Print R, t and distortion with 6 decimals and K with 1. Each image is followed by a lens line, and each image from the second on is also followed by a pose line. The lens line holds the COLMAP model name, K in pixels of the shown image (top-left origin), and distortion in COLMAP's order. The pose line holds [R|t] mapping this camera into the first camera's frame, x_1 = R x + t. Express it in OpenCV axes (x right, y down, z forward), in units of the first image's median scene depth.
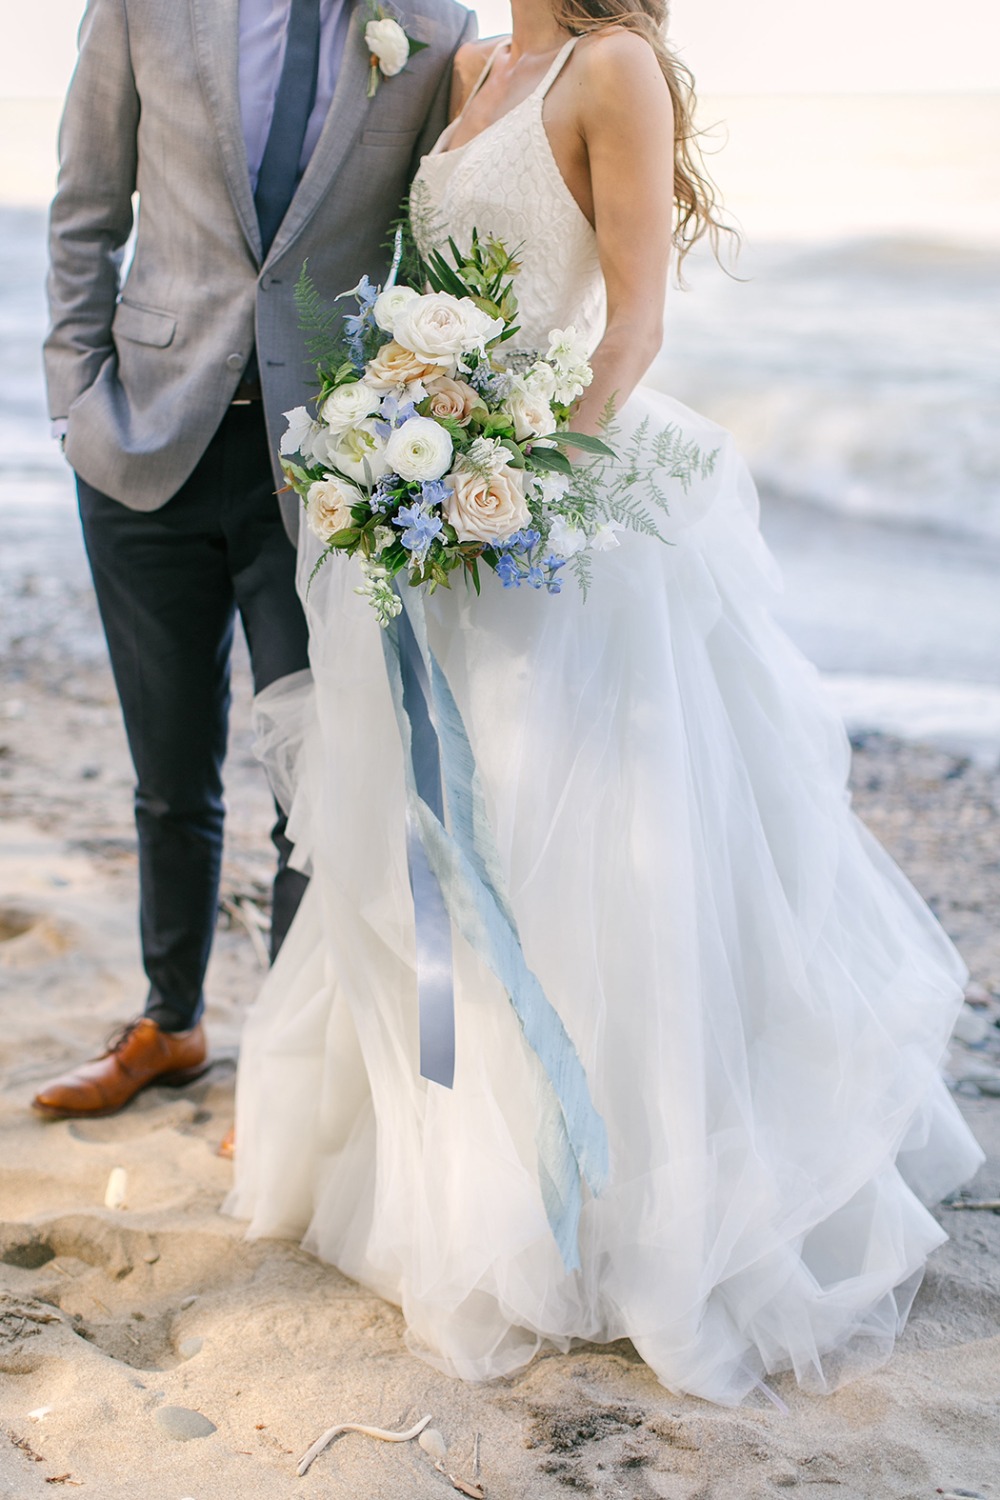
lens RADIAL K [[2363.9, 0, 429.4], [0, 2363.9, 763.3], [0, 0, 1]] dist [0.003146, -0.152948]
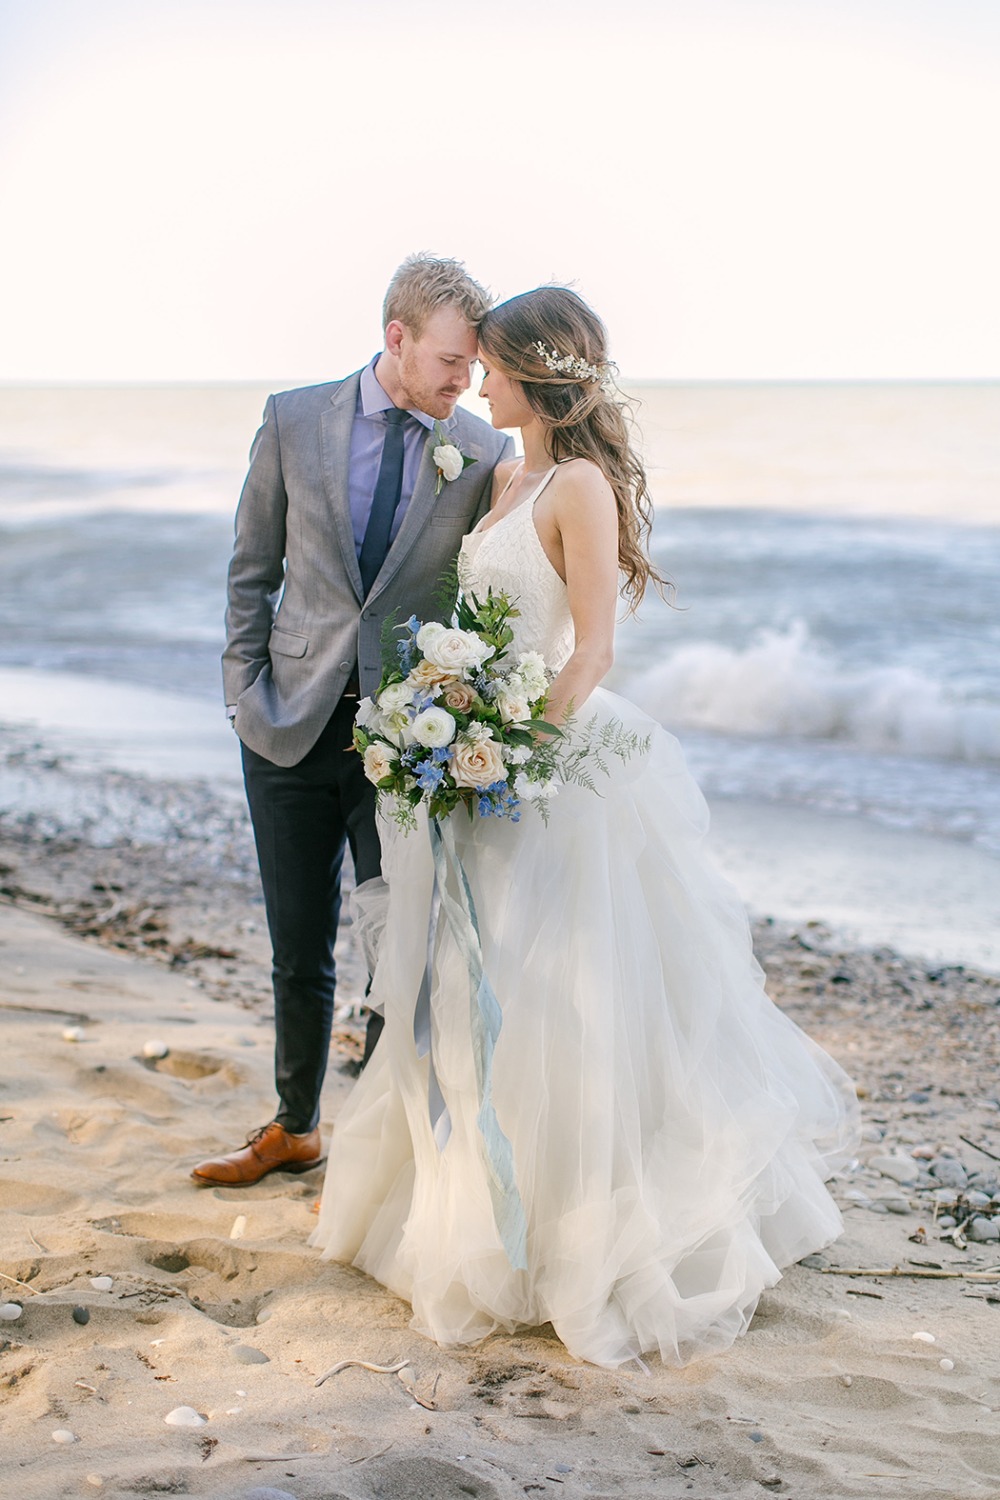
lens RADIAL K [[2296.0, 0, 402.1], [0, 2296.0, 775.4], [0, 0, 1]] dist [-0.004360, 0.038963]
pose [[0.988346, 0.020622, -0.150821, 0.186903], [-0.037903, 0.992915, -0.112619, 0.061879], [0.147430, 0.117023, 0.982125, -0.435956]]
